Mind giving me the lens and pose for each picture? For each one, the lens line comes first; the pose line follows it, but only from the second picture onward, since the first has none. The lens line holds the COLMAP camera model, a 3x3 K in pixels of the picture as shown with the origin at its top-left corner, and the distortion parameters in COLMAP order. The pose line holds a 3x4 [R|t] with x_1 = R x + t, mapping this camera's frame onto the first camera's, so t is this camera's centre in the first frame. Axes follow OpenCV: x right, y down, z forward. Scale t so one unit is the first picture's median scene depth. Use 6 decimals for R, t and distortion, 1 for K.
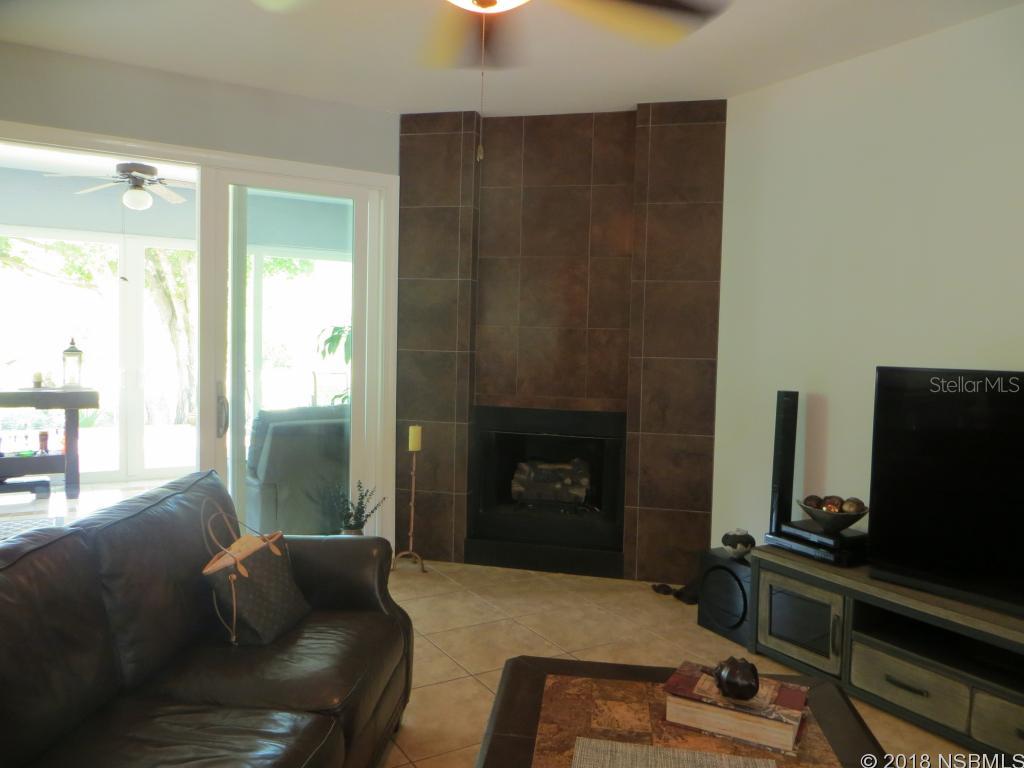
lens RADIAL K [[766.9, 0, 512.0], [0, 766.9, 384.0], [0, 0, 1]] dist [-0.010188, -0.004176]
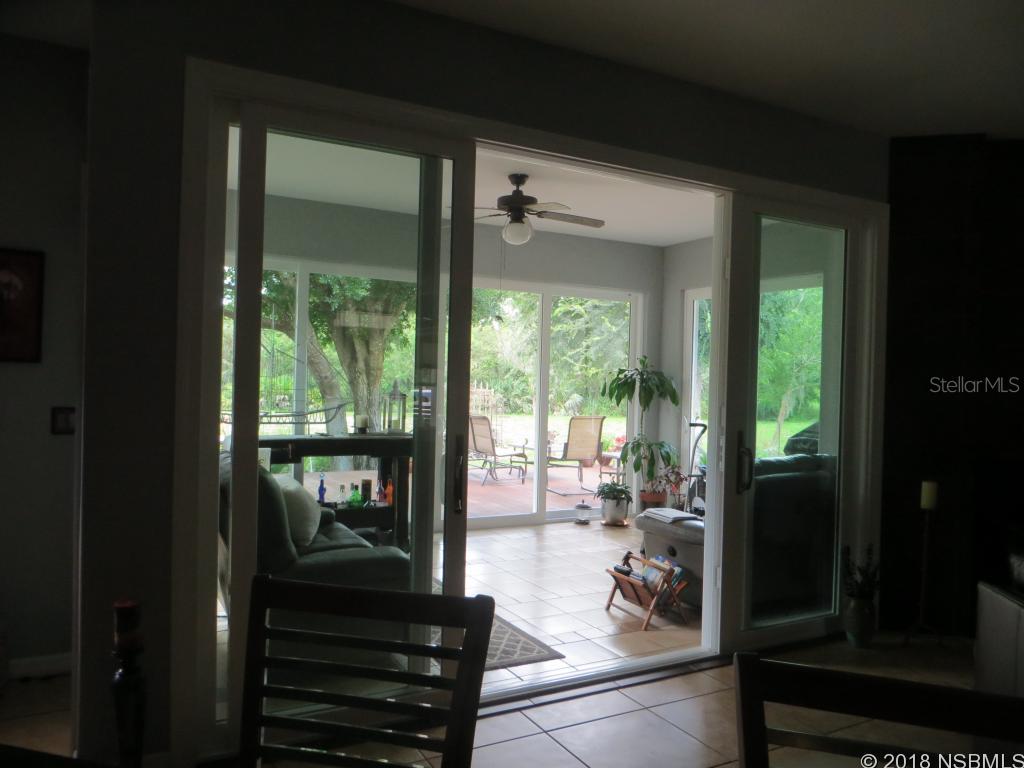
lens RADIAL K [[766.9, 0, 512.0], [0, 766.9, 384.0], [0, 0, 1]] dist [-0.010188, -0.004176]
pose [[0.999048, 0.002549, -0.043551, -0.561820], [-0.005022, 0.998374, -0.056778, -0.004947], [0.043336, 0.056943, 0.997436, 0.088105]]
